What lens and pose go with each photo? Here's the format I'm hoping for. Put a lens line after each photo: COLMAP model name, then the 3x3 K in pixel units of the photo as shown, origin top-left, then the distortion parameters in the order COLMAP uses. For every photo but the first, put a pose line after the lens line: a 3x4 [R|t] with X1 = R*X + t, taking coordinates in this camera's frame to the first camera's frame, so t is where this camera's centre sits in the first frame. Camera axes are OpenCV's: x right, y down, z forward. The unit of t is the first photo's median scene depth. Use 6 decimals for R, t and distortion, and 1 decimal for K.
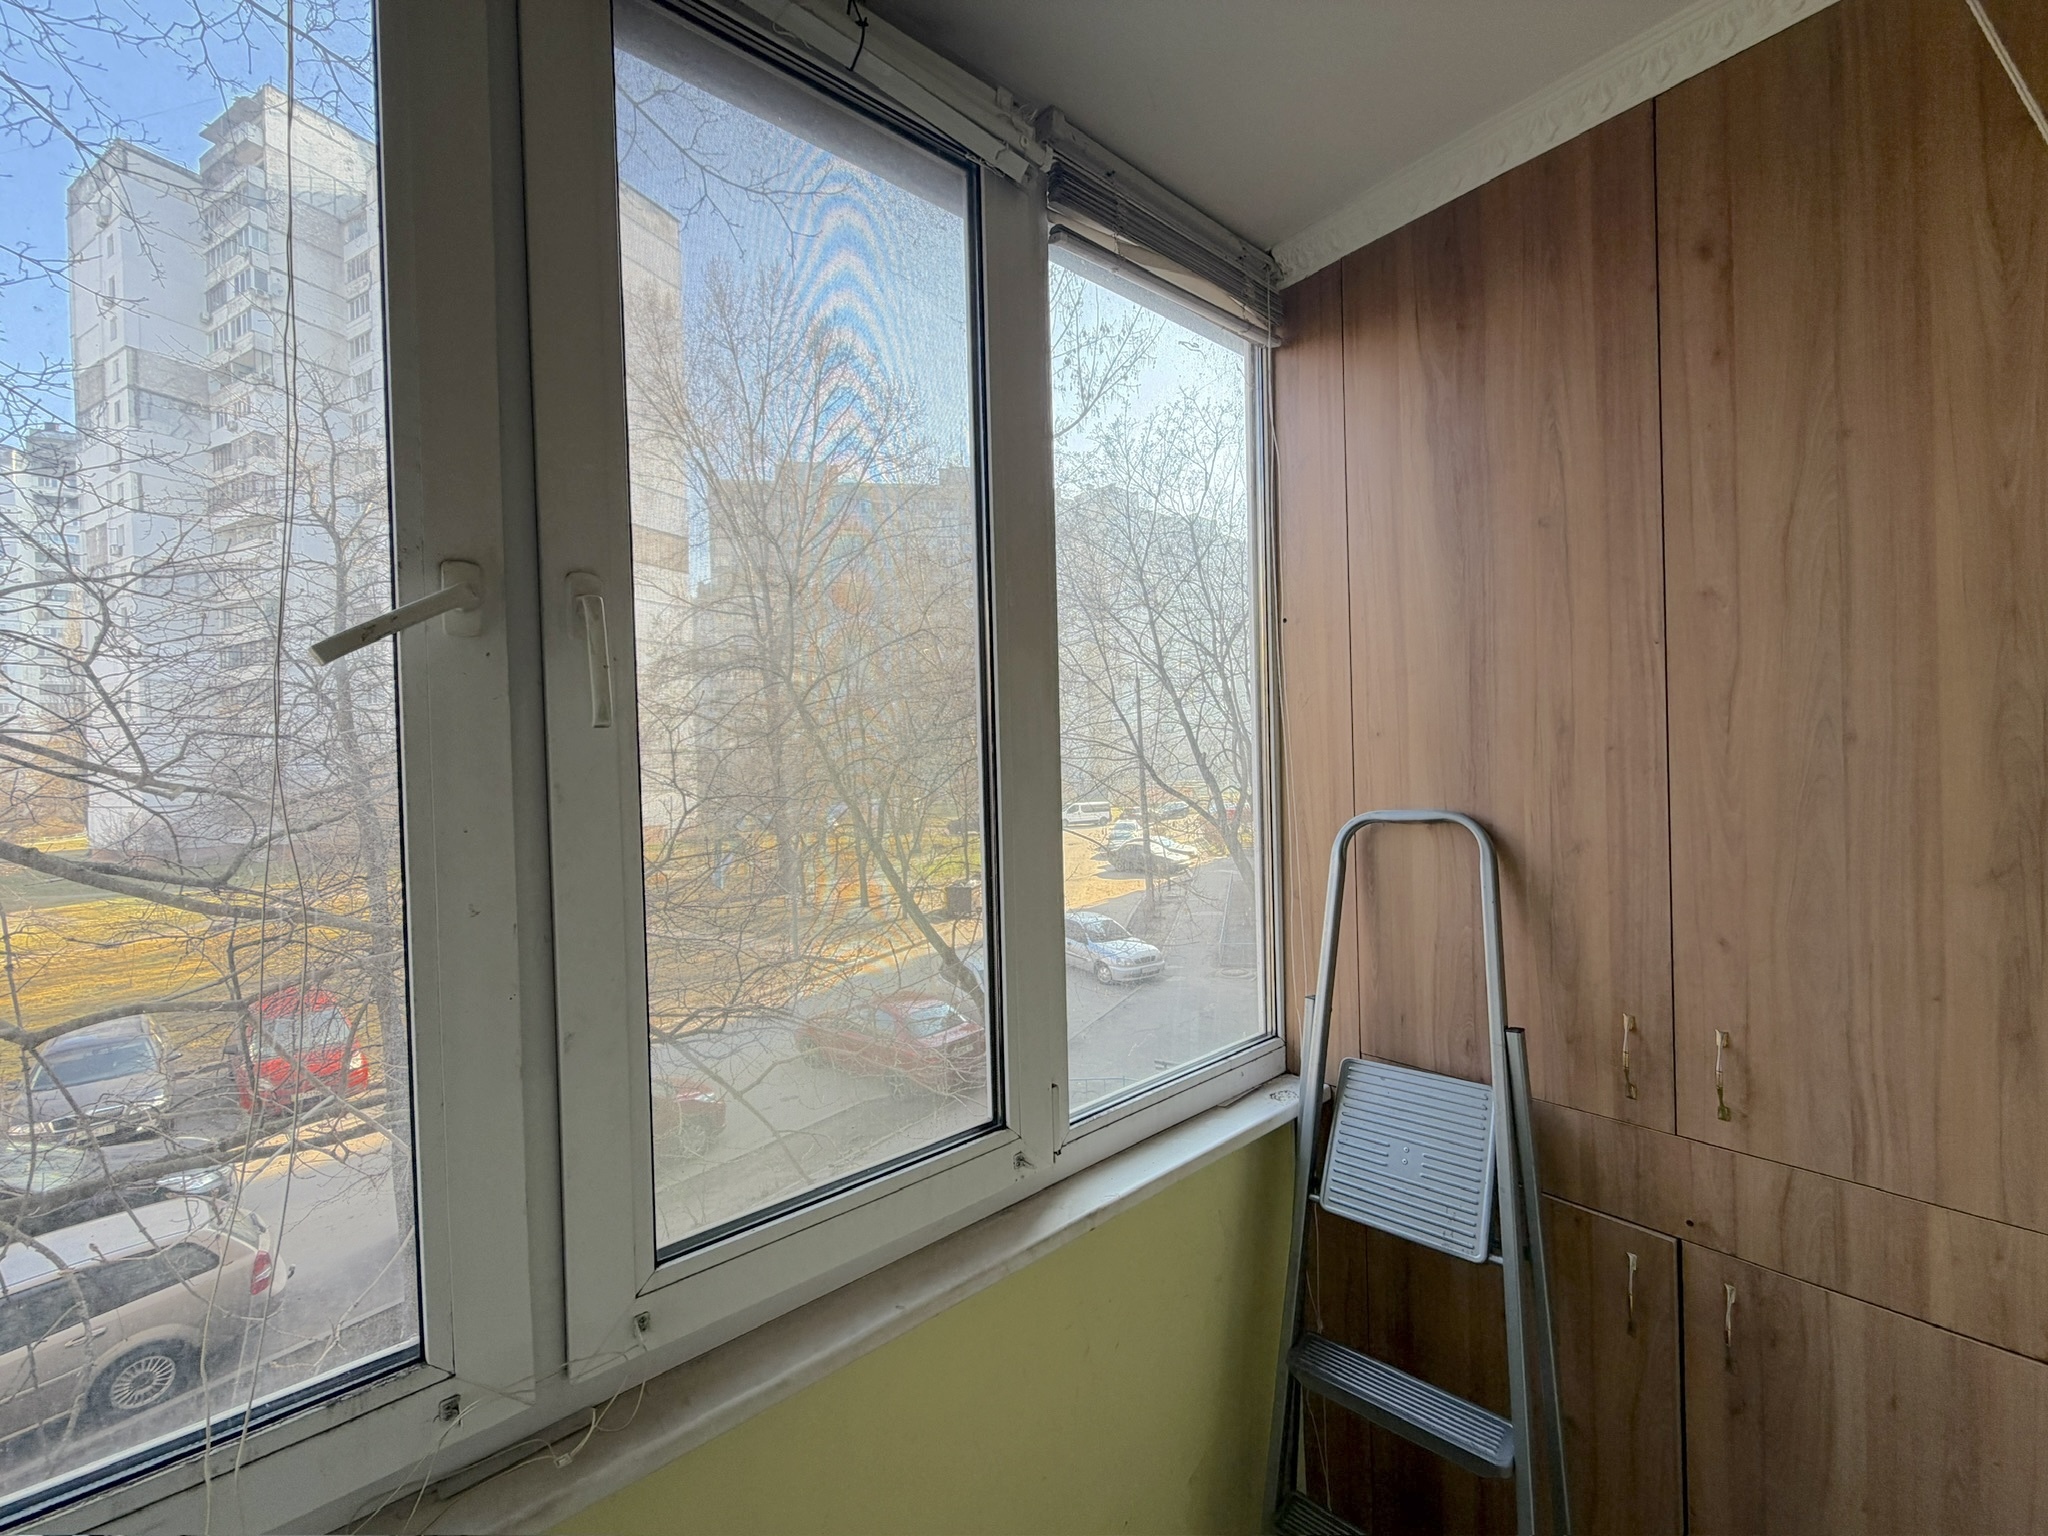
lens RADIAL K [[814.8, 0, 1020.9], [0, 814.8, 767.8], [0, 0, 1]] dist [-0.000148, -0.000026]
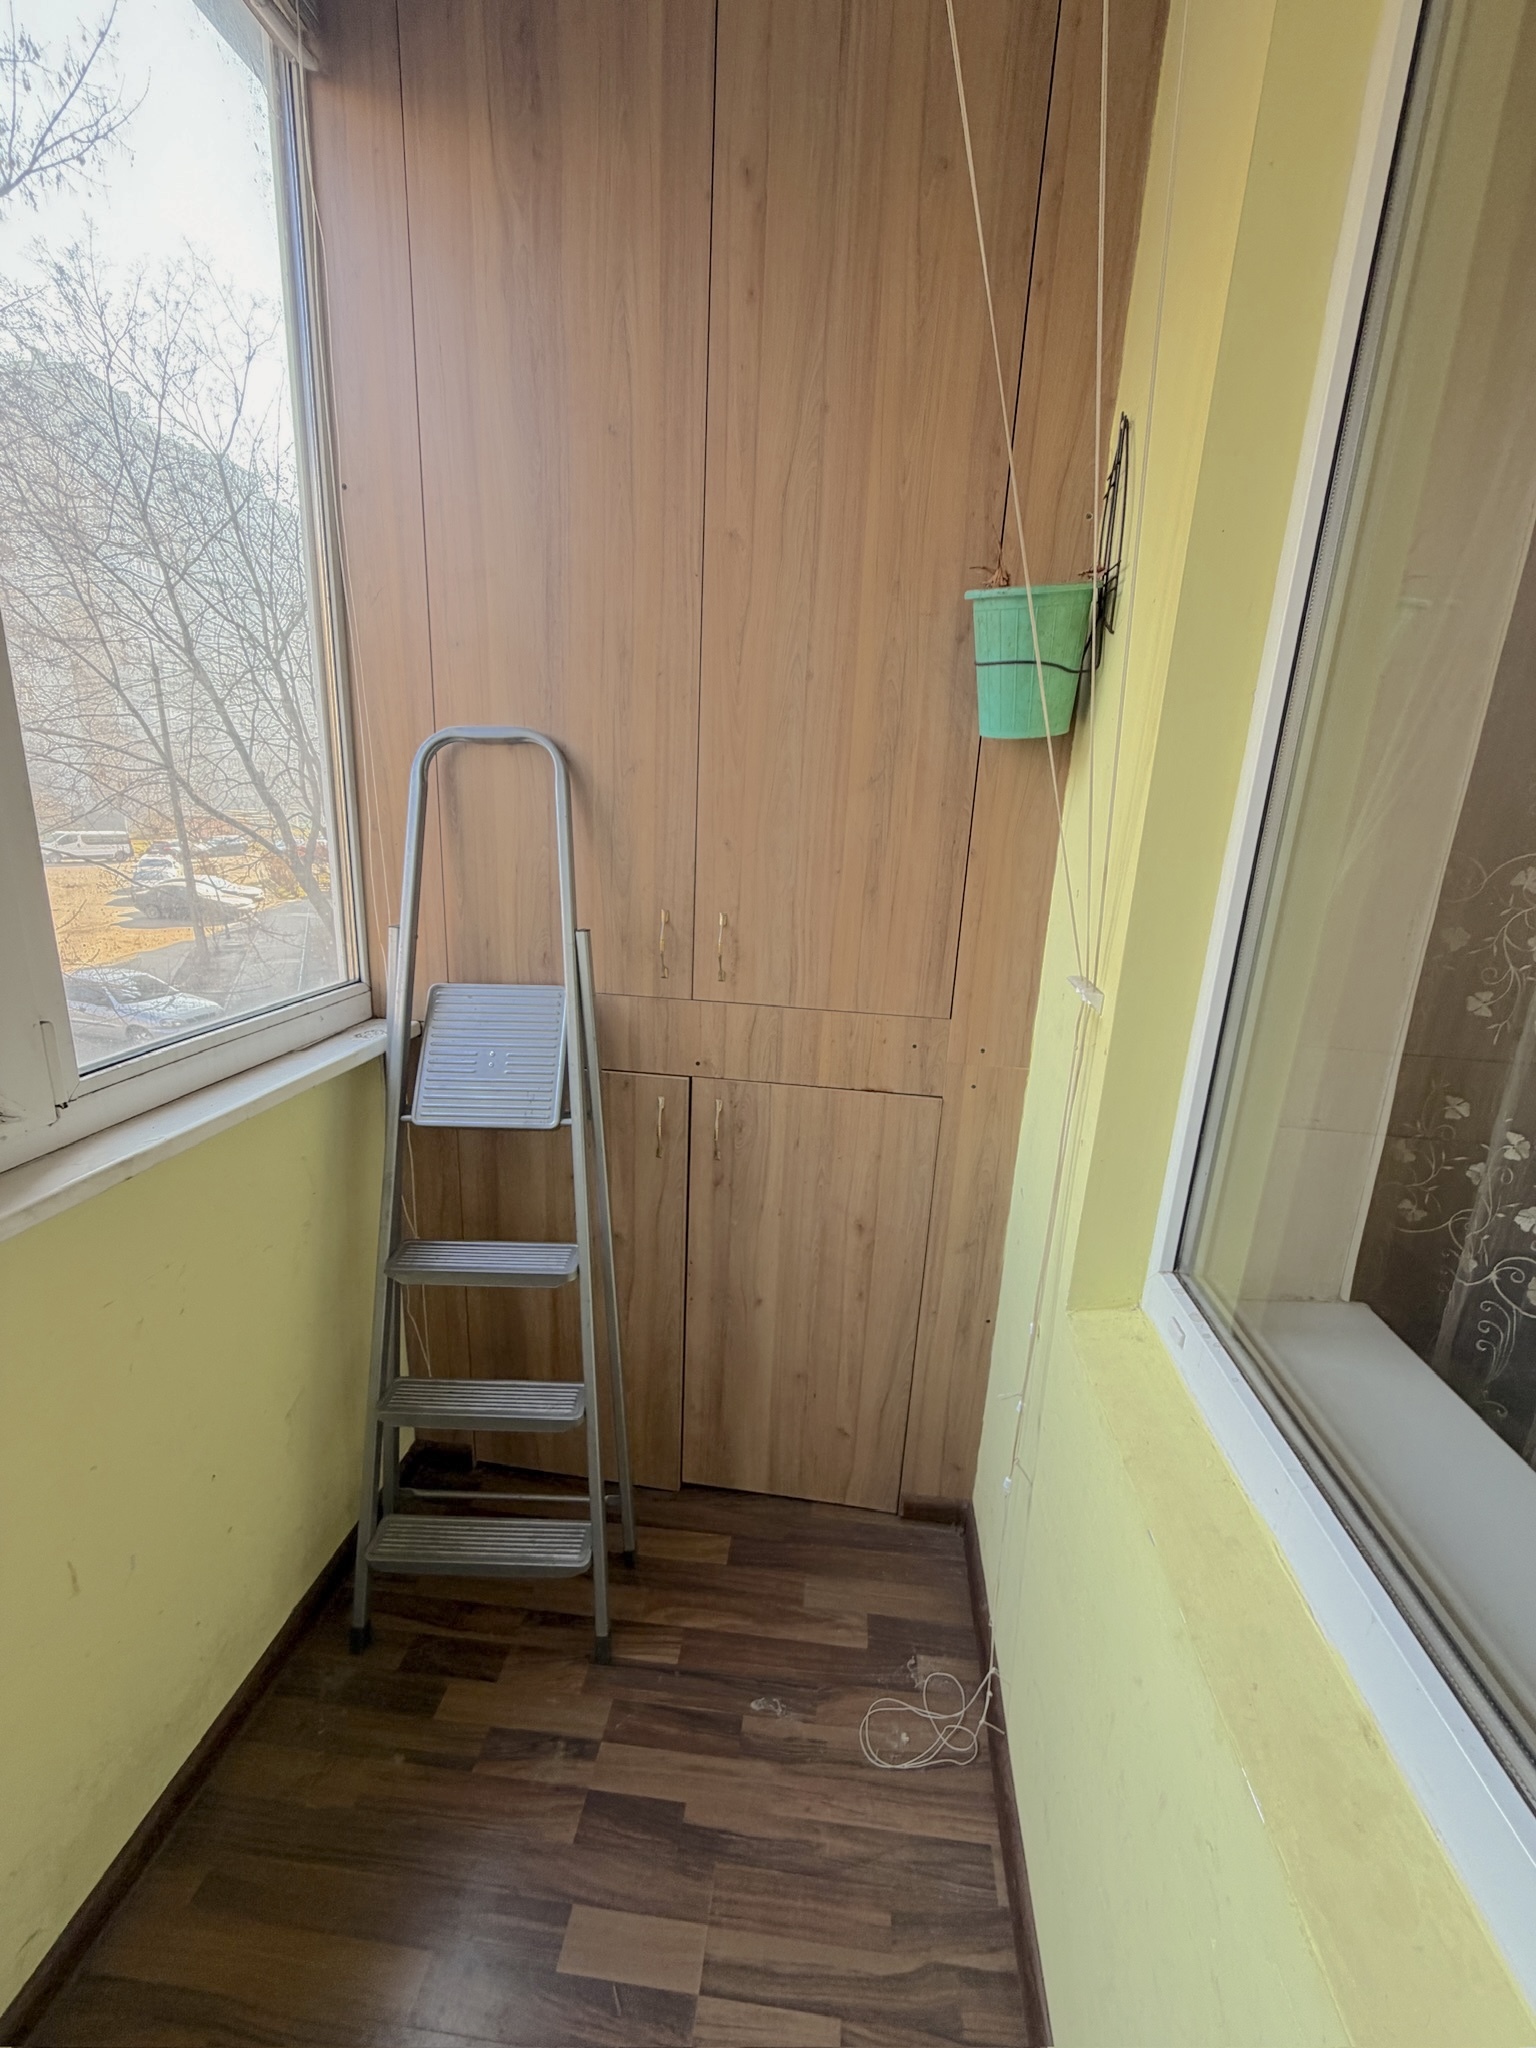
lens RADIAL K [[814.8, 0, 767.0], [0, 814.8, 1020.7], [0, 0, 1]] dist [-0.000148, -0.000026]
pose [[0.723802, -0.112743, 0.680734, 0.010111], [-0.061973, 0.971952, 0.226869, 0.151187], [-0.687219, -0.206395, 0.696514, 0.014303]]
